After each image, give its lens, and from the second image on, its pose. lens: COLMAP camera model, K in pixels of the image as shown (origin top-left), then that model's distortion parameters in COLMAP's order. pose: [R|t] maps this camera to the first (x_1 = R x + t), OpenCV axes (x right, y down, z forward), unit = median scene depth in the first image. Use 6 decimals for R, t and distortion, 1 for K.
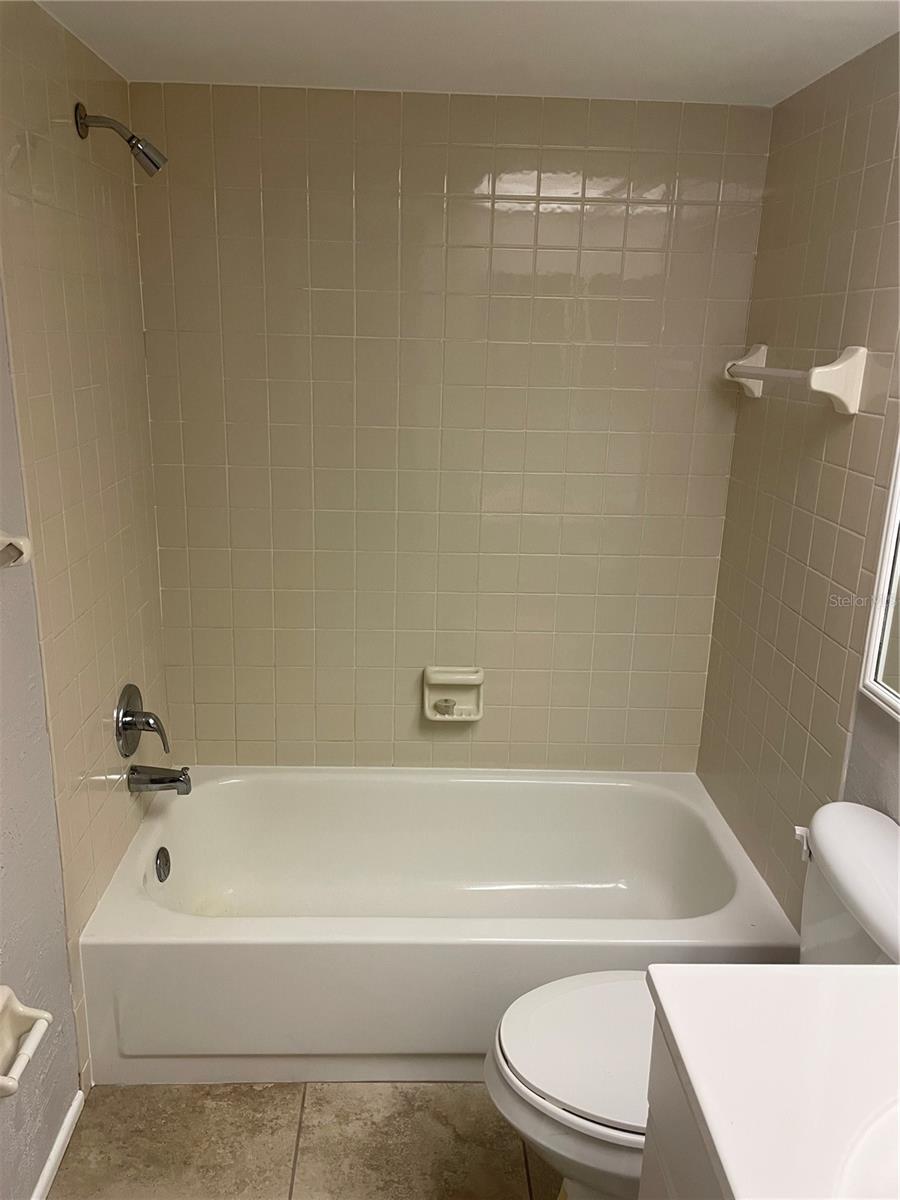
lens RADIAL K [[907.2, 0, 443.6], [0, 907.2, 588.2], [0, 0, 1]] dist [0.070920, -0.098117]
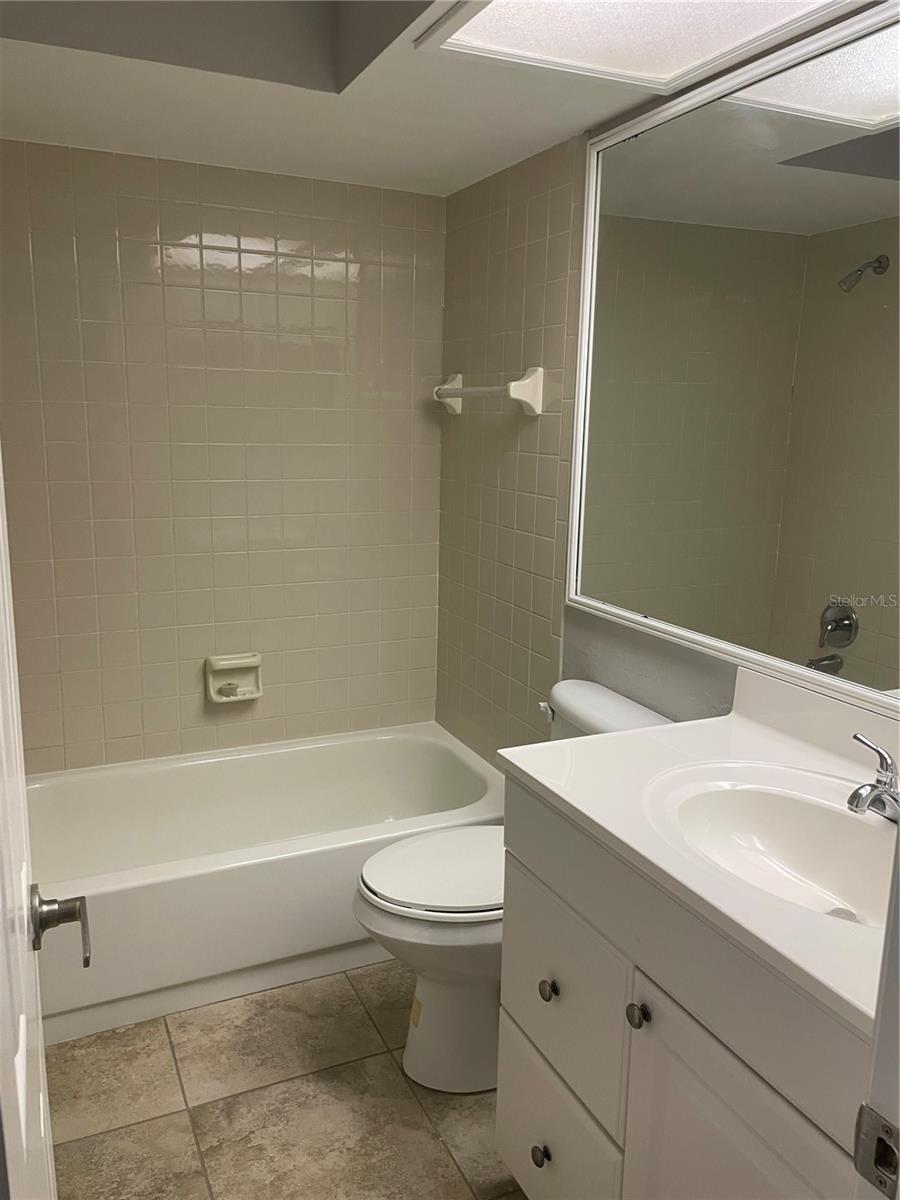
lens RADIAL K [[907.2, 0, 447.8], [0, 907.2, 604.3], [0, 0, 1]] dist [0.070920, -0.098117]
pose [[0.919352, -0.089030, 0.383230, -0.217722], [0.110270, 0.993328, -0.033768, 0.117404], [-0.377666, 0.073303, 0.923036, -0.198815]]
